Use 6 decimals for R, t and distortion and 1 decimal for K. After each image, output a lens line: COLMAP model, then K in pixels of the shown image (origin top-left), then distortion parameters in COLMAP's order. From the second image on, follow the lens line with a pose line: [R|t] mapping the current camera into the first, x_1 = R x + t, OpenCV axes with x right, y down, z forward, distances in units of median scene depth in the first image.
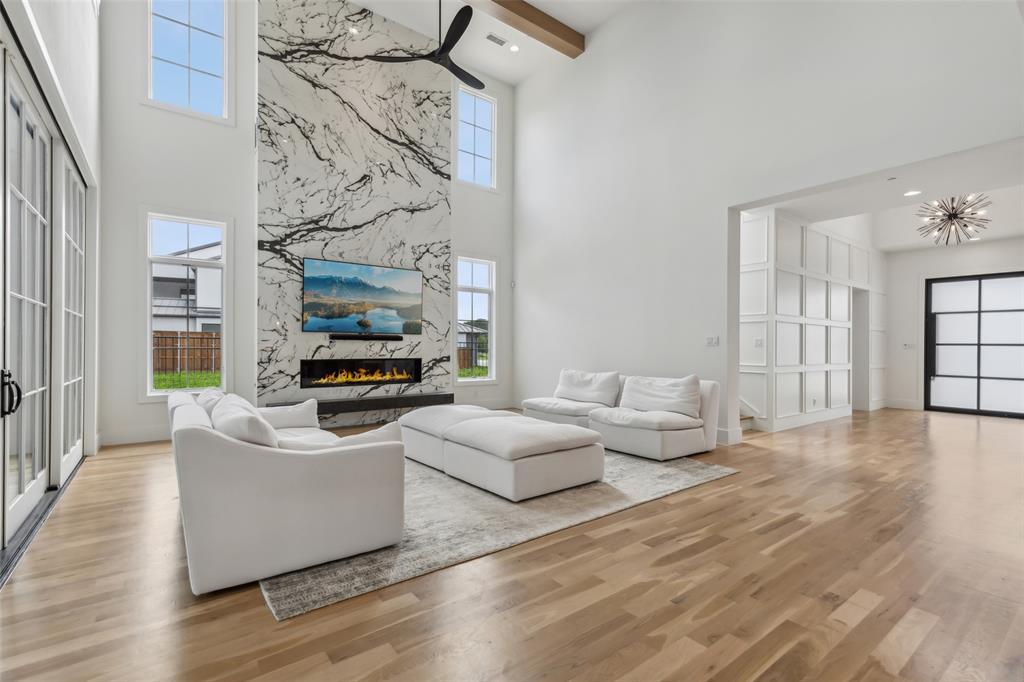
lens RADIAL K [[466.4, 0, 513.0], [0, 466.4, 344.2], [0, 0, 1]] dist [0.013208, -0.002083]
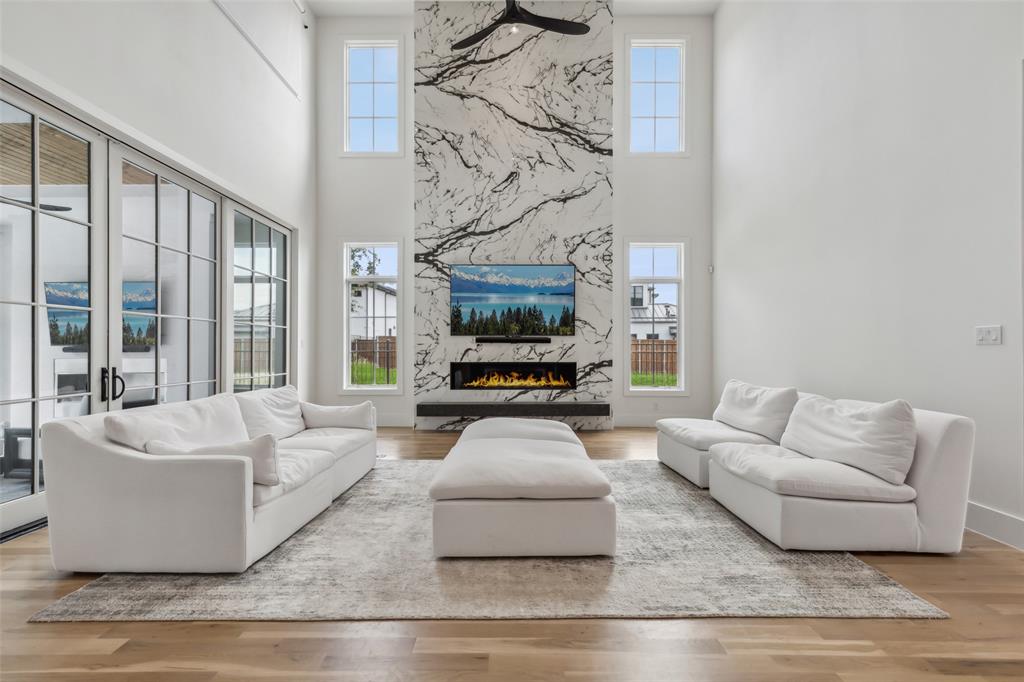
lens RADIAL K [[466.4, 0, 513.3], [0, 466.4, 345.3], [0, 0, 1]] dist [0.013208, -0.002083]
pose [[0.794800, -0.010010, -0.606789, 0.290539], [0.007080, 0.999949, -0.007221, 0.003377], [0.606830, 0.001443, 0.794830, 0.251294]]
